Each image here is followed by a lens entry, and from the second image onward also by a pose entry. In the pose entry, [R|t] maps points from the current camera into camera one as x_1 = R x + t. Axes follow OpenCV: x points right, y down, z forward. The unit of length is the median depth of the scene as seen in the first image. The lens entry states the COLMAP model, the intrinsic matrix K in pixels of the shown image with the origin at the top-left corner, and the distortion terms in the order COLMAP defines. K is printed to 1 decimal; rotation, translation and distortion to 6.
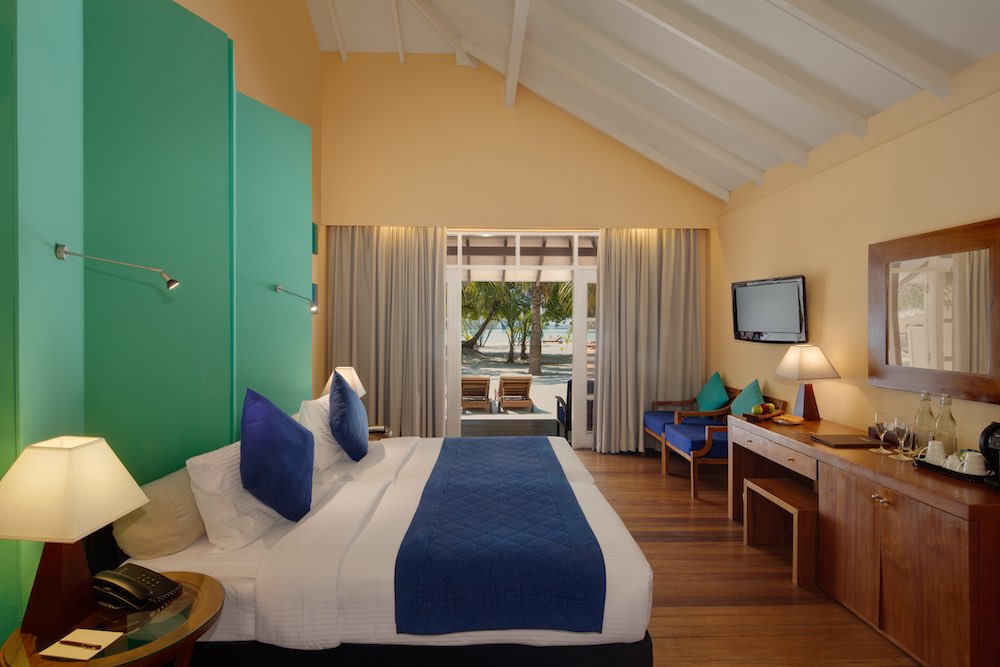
lens RADIAL K [[497.3, 0, 500.0], [0, 497.3, 333.5], [0, 0, 1]] dist [0.000283, -0.000135]
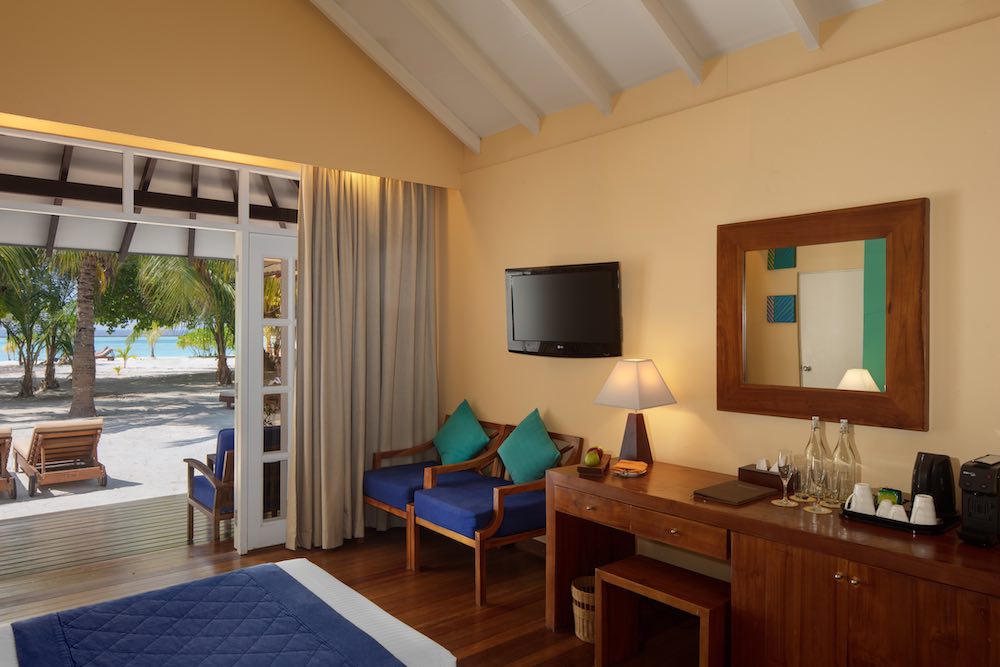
lens RADIAL K [[683.9, 0, 500.0], [0, 683.9, 333.5], [0, 0, 1]] dist [0.000393, 0.002221]
pose [[0.792130, 0.001461, 0.610350, -0.094073], [0.006696, 0.999916, -0.011085, -0.002667], [-0.610315, 0.012868, 0.792054, 0.232039]]
